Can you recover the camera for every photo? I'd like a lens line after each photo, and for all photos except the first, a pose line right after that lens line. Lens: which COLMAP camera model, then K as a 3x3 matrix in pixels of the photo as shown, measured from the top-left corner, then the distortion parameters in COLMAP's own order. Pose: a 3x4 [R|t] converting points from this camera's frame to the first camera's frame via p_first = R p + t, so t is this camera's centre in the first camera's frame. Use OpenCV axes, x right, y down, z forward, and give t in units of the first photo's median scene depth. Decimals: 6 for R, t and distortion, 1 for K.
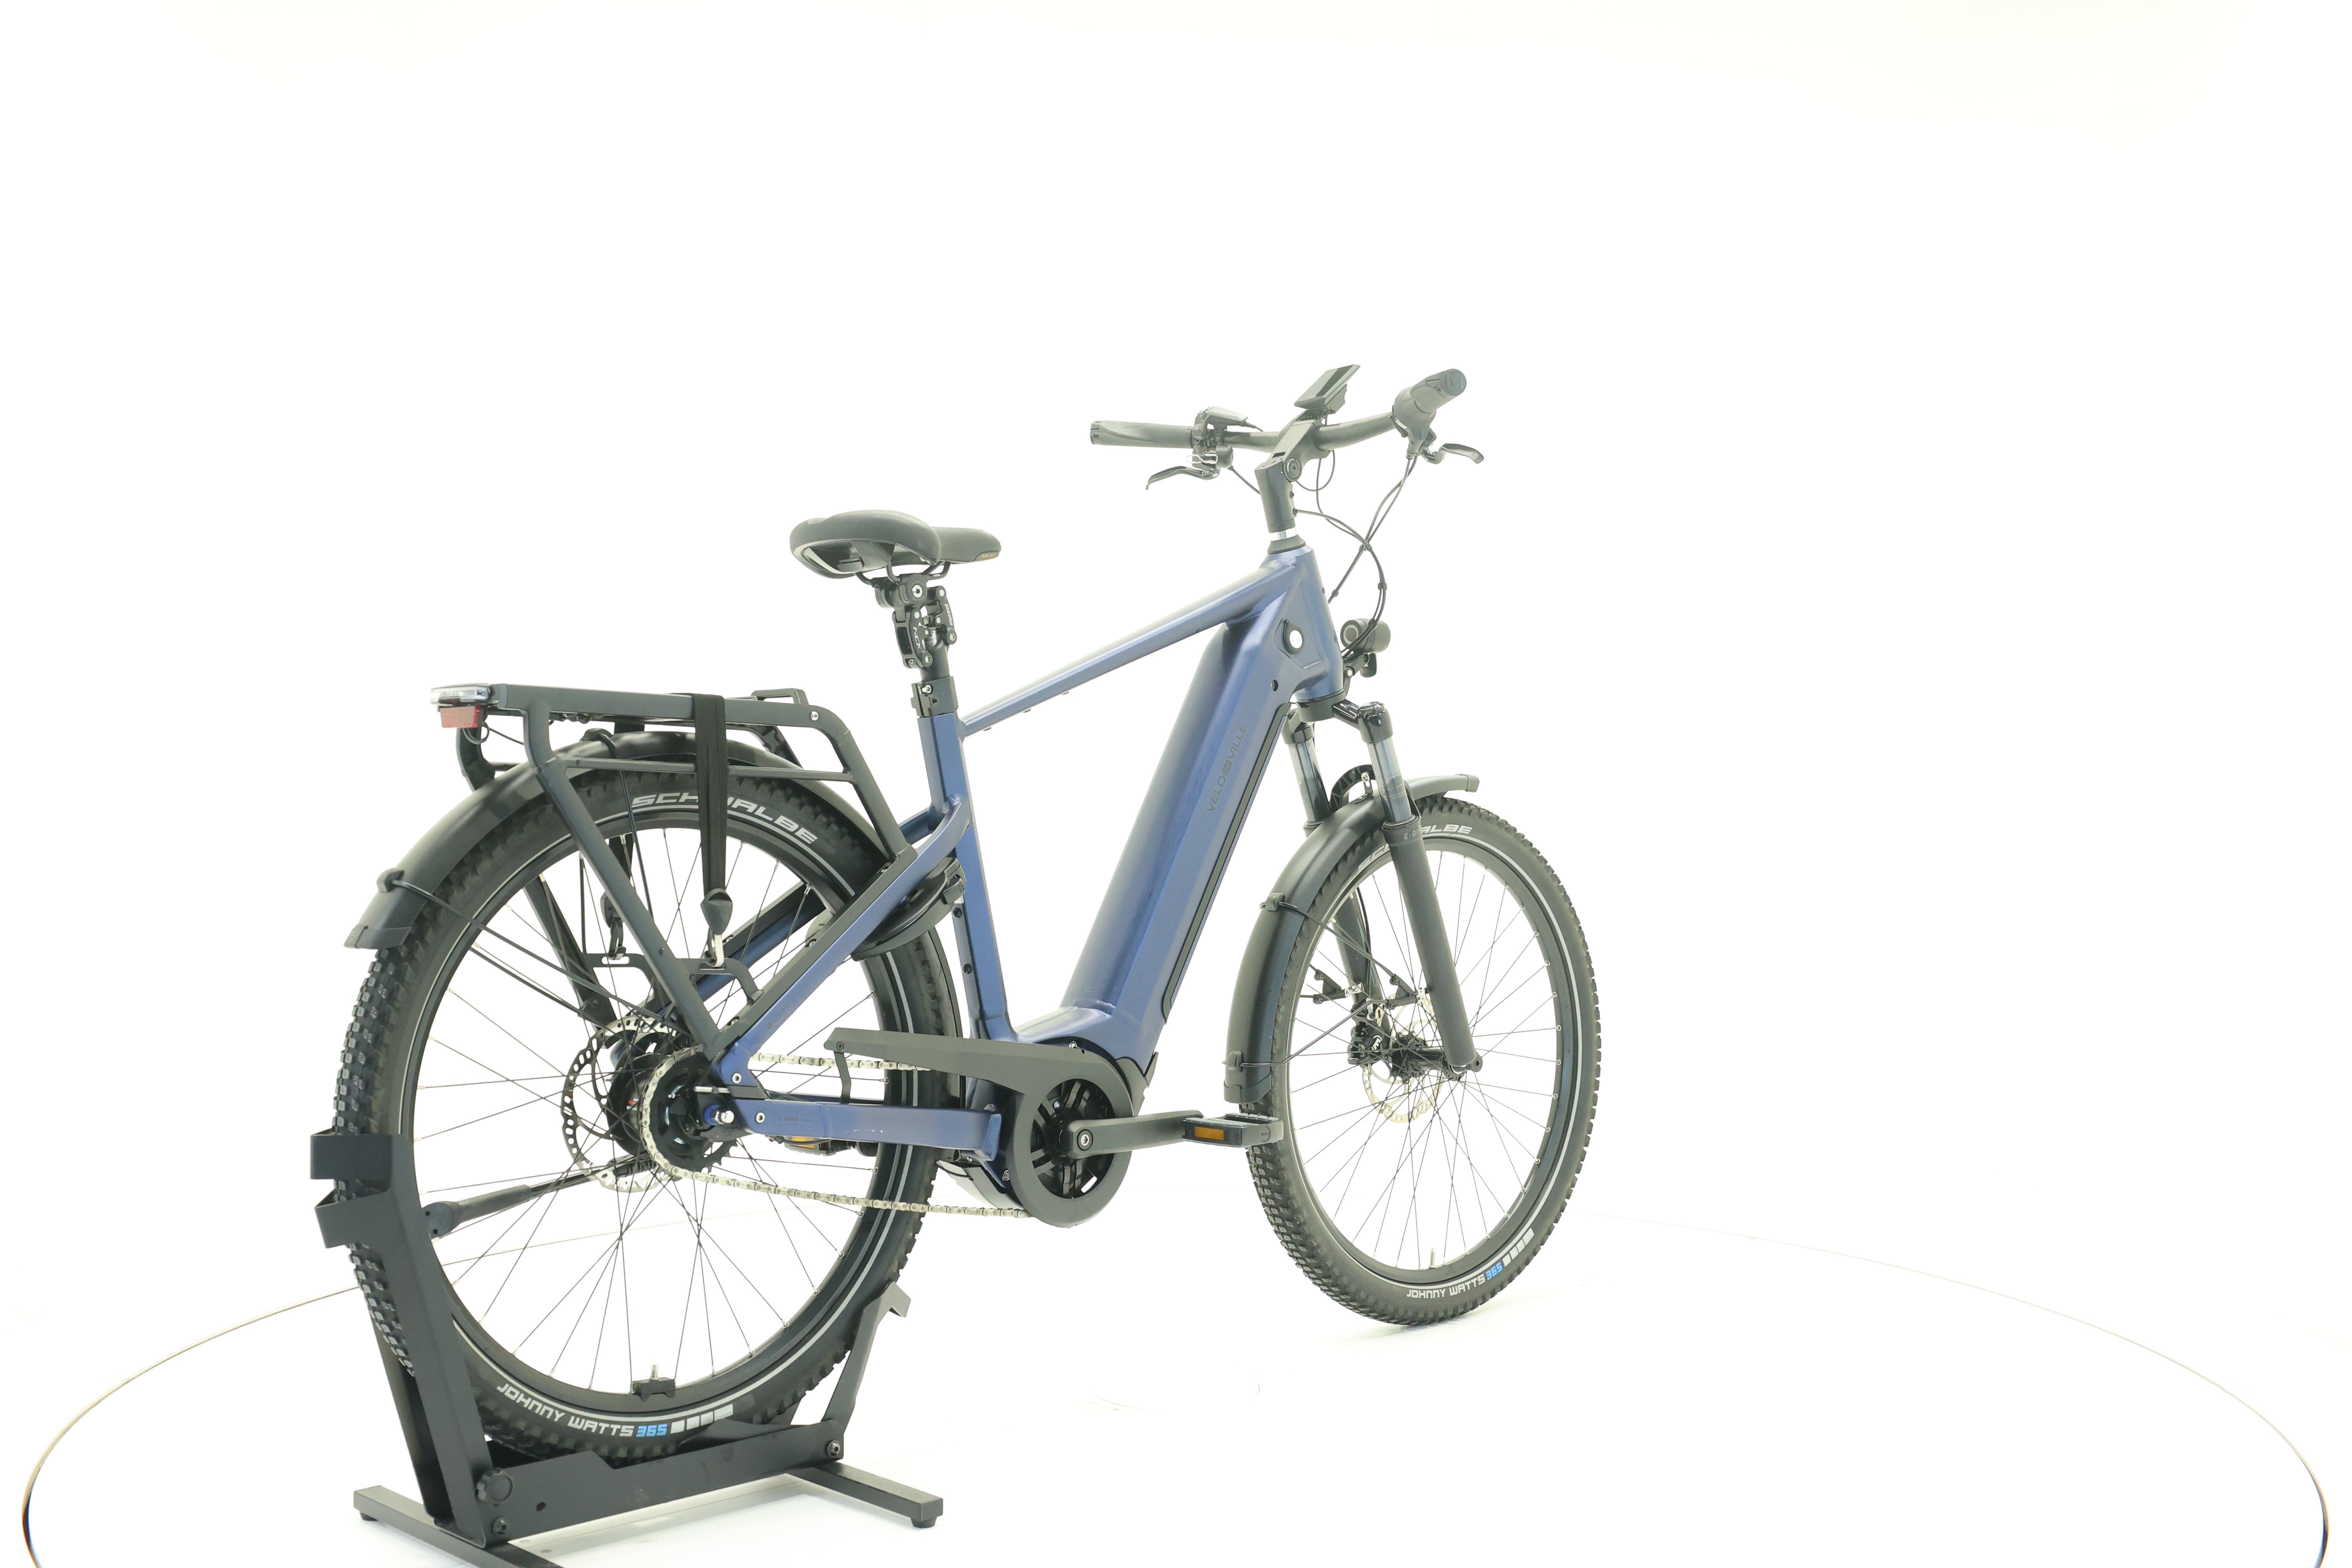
lens RADIAL K [[2480.9, 0, 1177.2], [0, 2480.9, 734.6], [0, 0, 1]] dist [-0.007063, 0.014351]
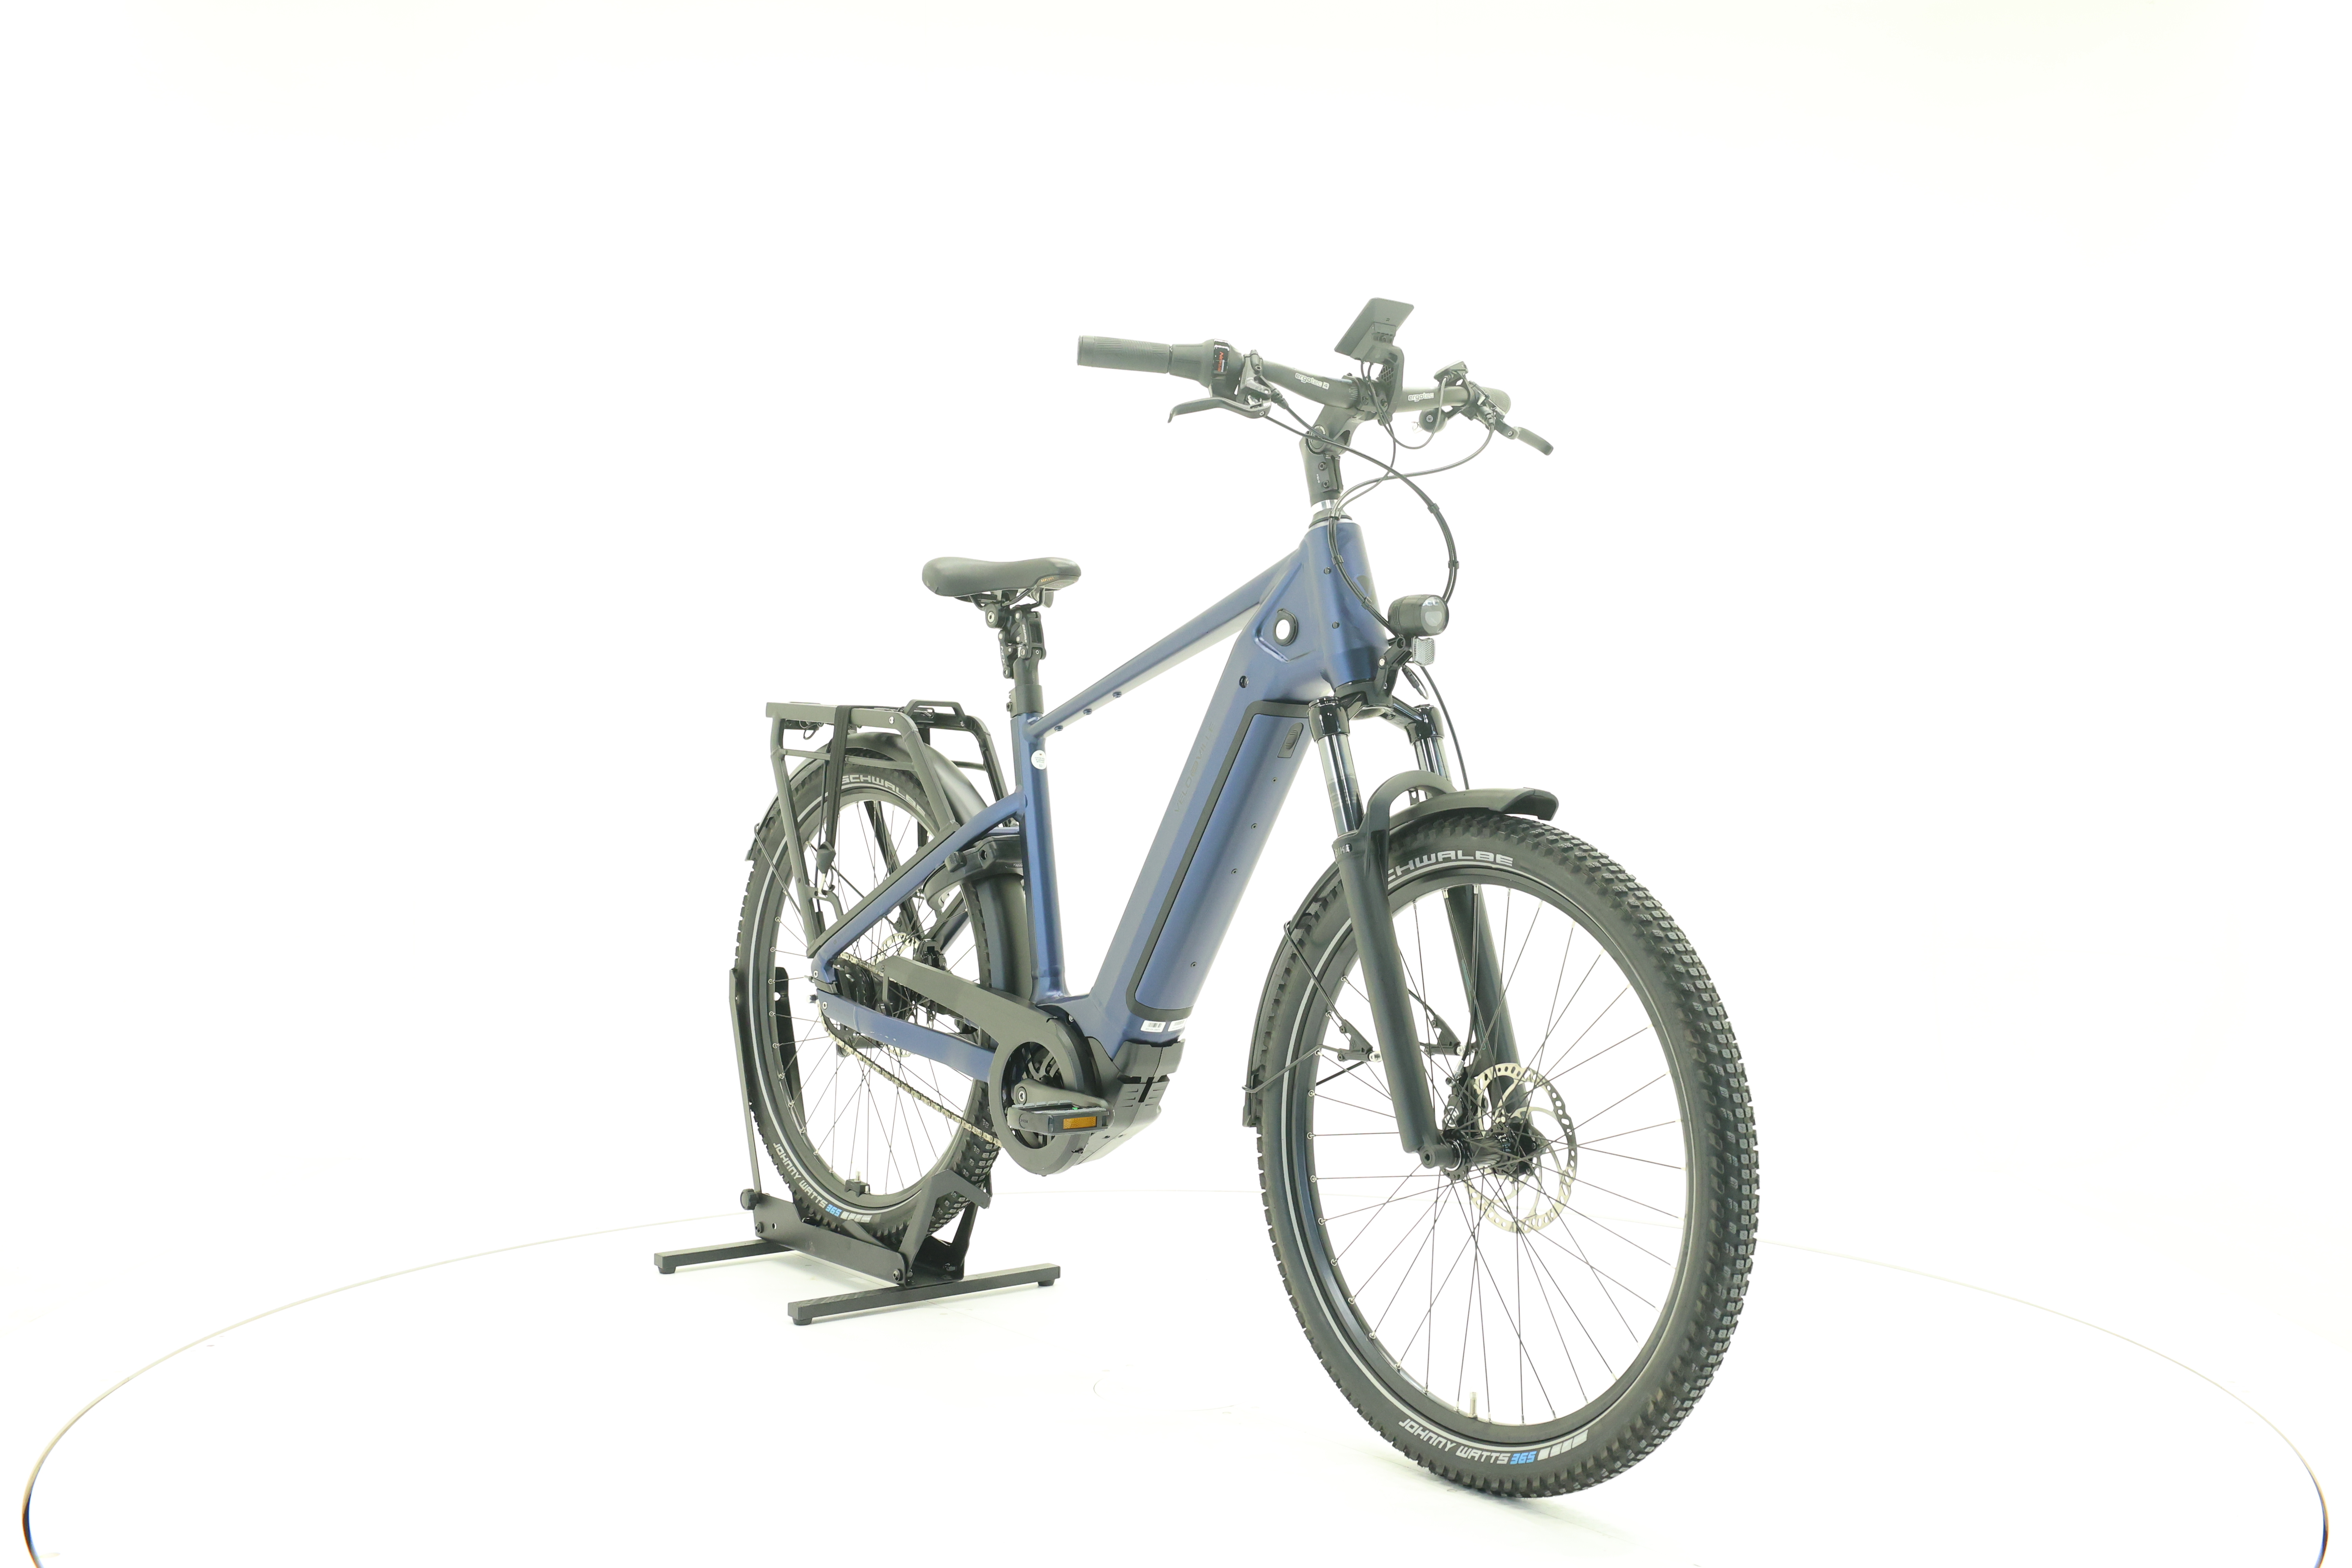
lens RADIAL K [[2480.9, 0, 1177.2], [0, 2480.9, 734.6], [0, 0, 1]] dist [-0.007063, 0.014351]
pose [[-0.109233, -0.003194, -0.994011, 1.075620], [-0.004330, 0.999987, -0.002738, 0.003105], [0.994007, 0.004005, -0.109245, 1.199854]]
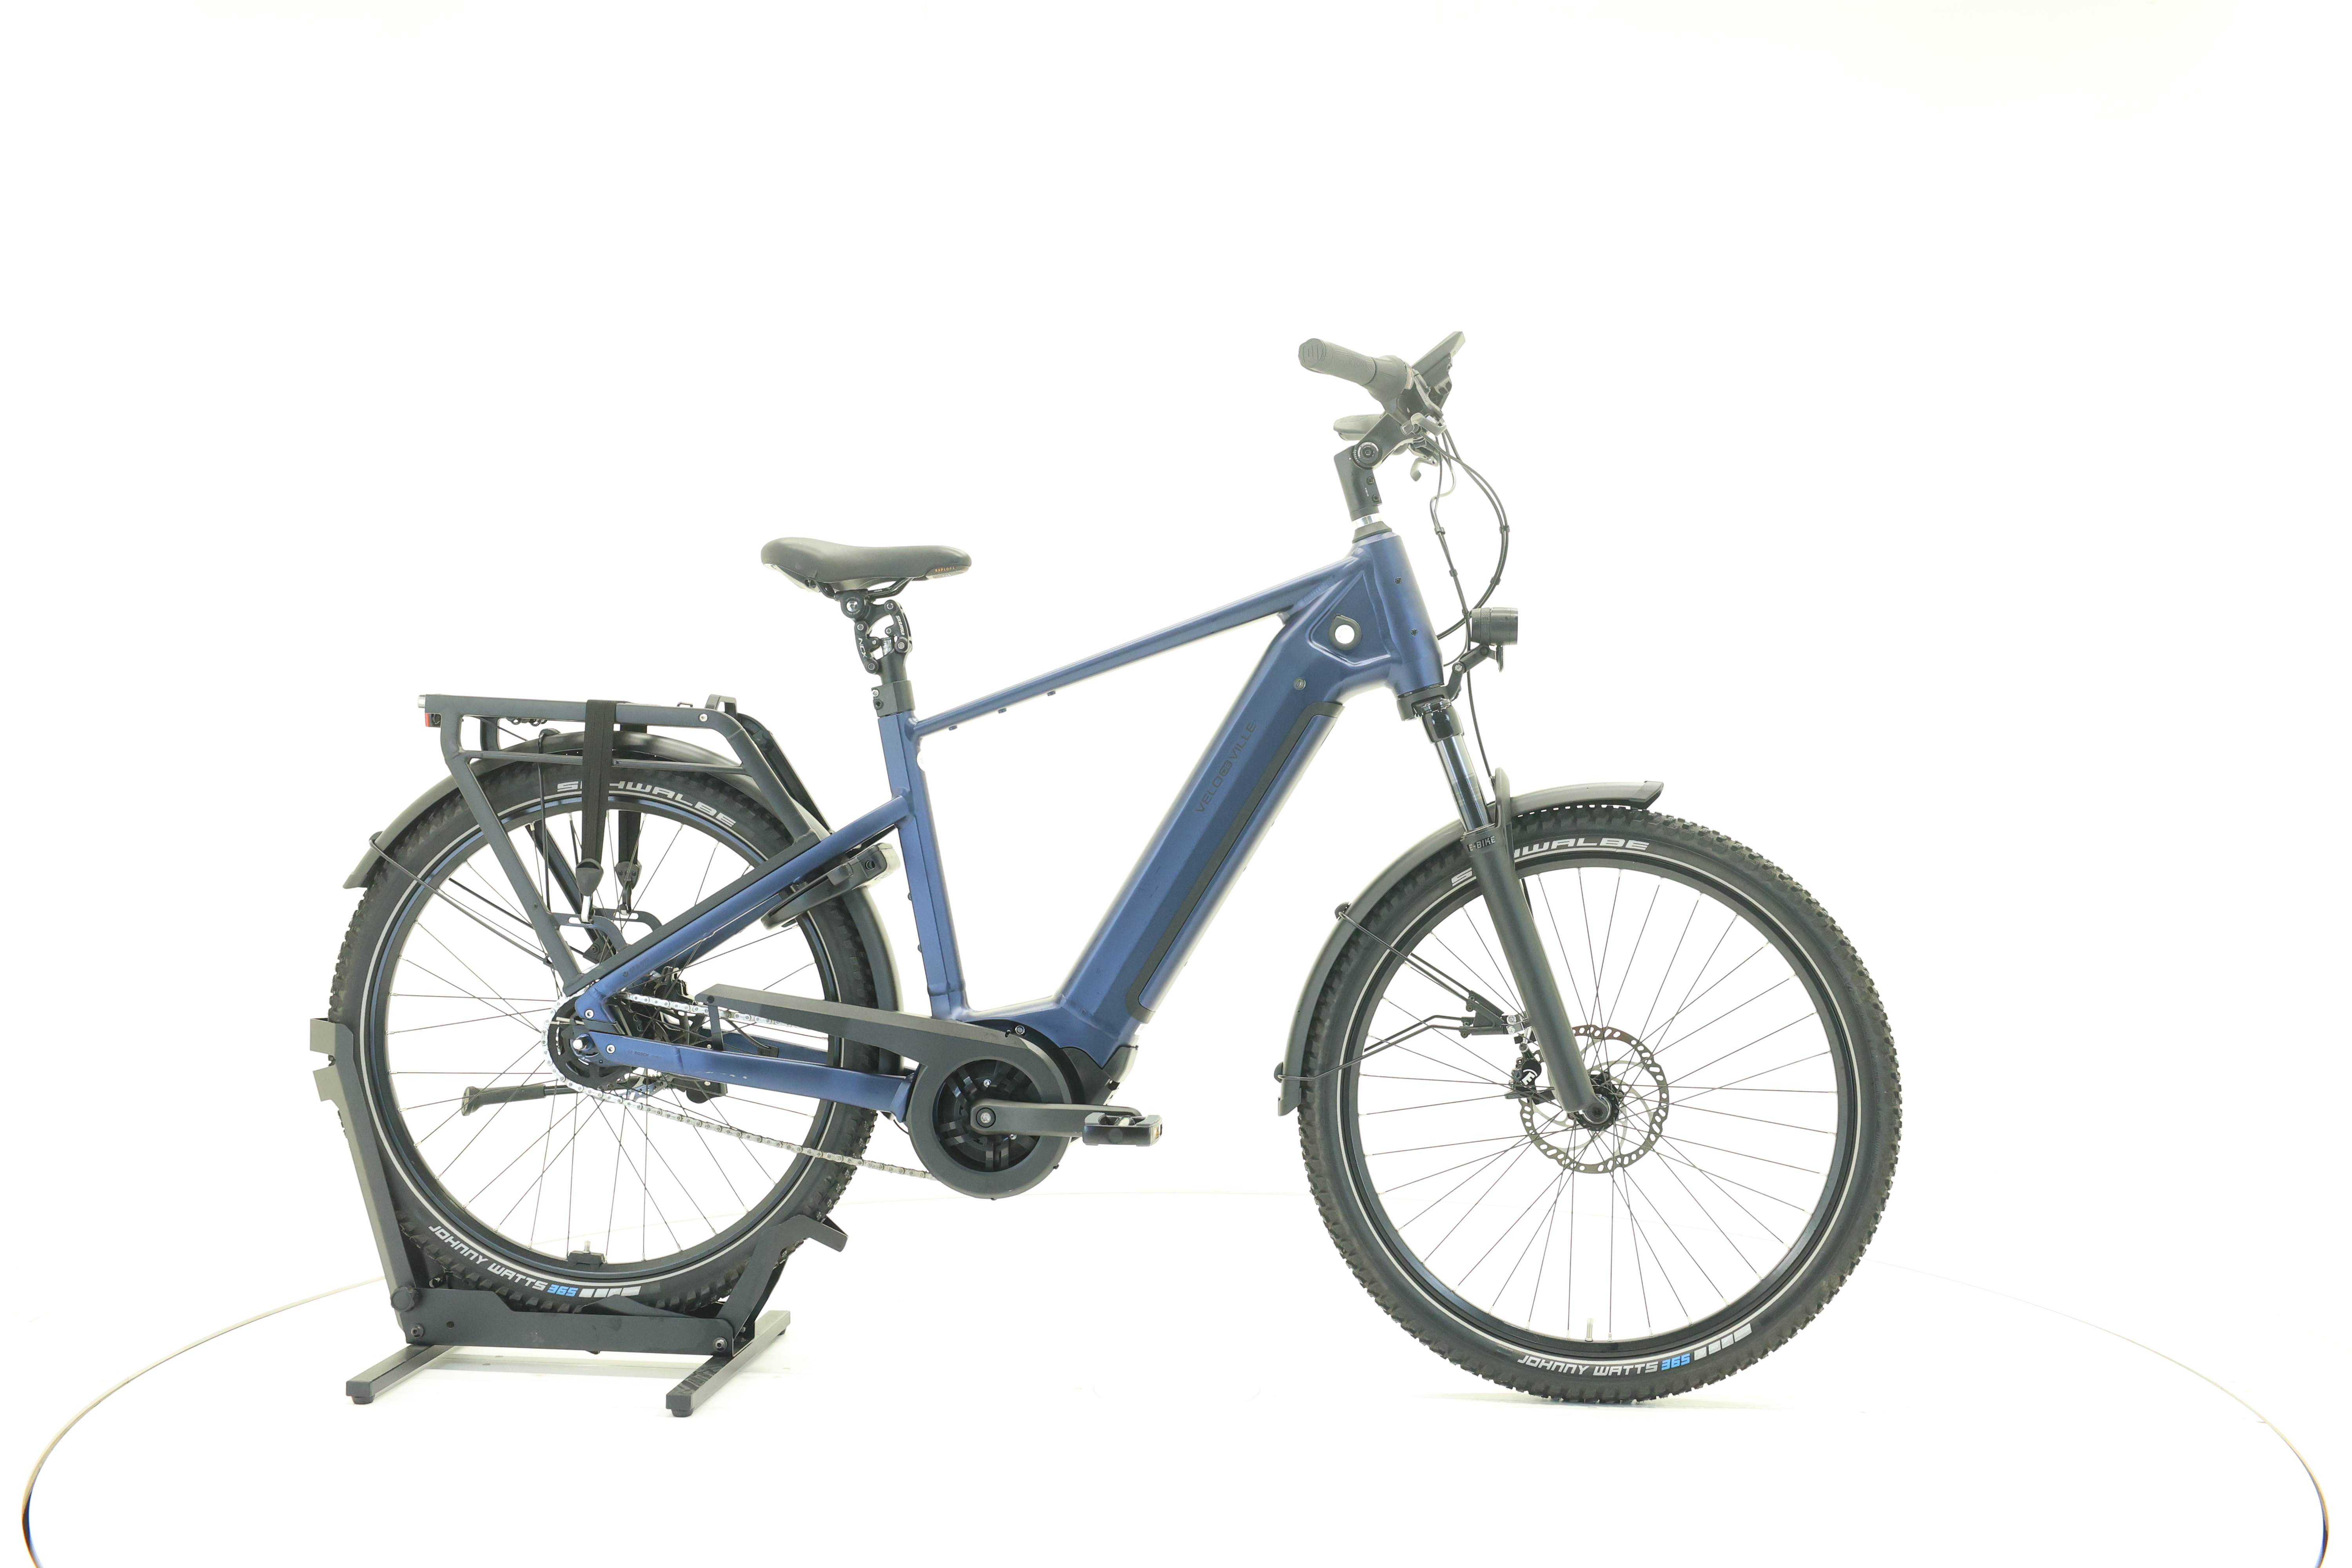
lens RADIAL K [[2480.9, 0, 1177.2], [0, 2480.9, 734.6], [0, 0, 1]] dist [-0.007063, 0.014351]
pose [[0.627212, -0.000791, -0.778848, 0.843035], [-0.002181, 0.999994, -0.002771, 0.003061], [0.778845, 0.003437, 0.627207, 0.403049]]
